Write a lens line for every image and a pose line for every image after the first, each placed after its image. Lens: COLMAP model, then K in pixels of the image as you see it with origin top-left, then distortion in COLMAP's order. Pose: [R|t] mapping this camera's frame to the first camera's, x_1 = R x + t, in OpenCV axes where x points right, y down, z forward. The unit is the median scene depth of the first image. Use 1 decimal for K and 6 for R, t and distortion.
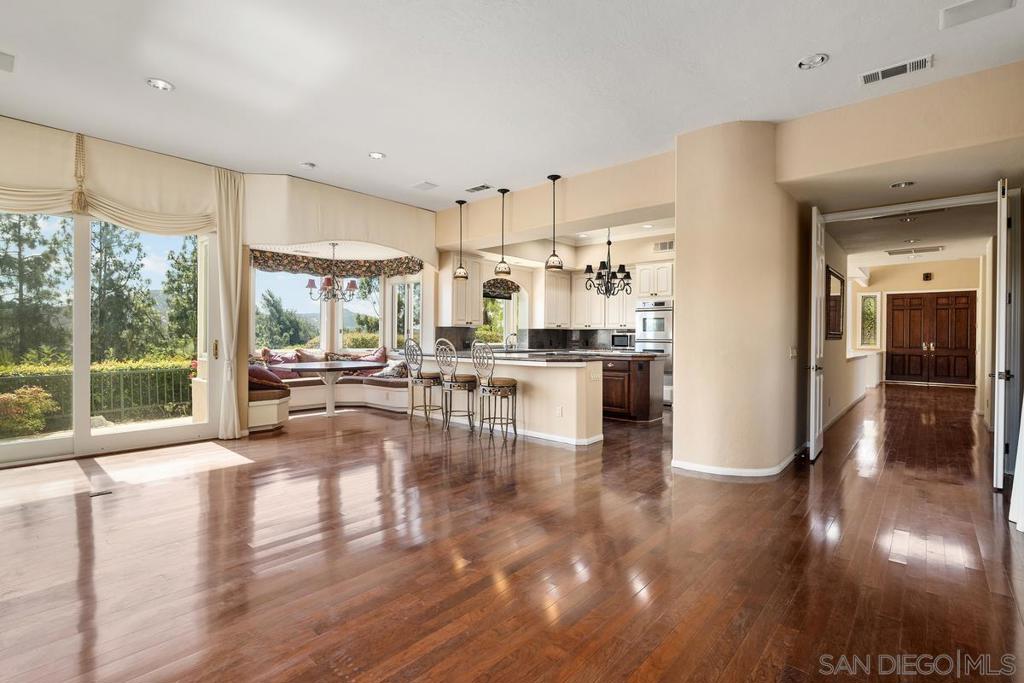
lens RADIAL K [[486.9, 0, 508.2], [0, 486.9, 344.0], [0, 0, 1]] dist [-0.011447, 0.001807]
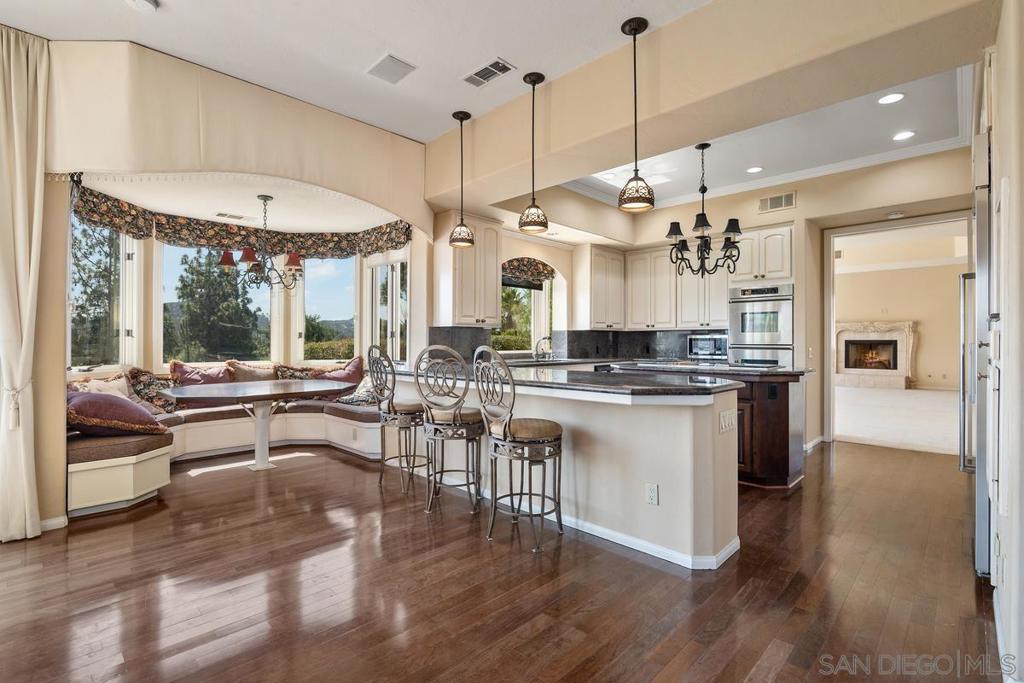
lens RADIAL K [[486.9, 0, 510.7], [0, 486.9, 348.3], [0, 0, 1]] dist [-0.011447, 0.001807]
pose [[0.998808, -0.005422, -0.048511, -0.008265], [0.005314, 0.999983, -0.002348, -0.004562], [0.048523, 0.002088, 0.998820, 0.355064]]
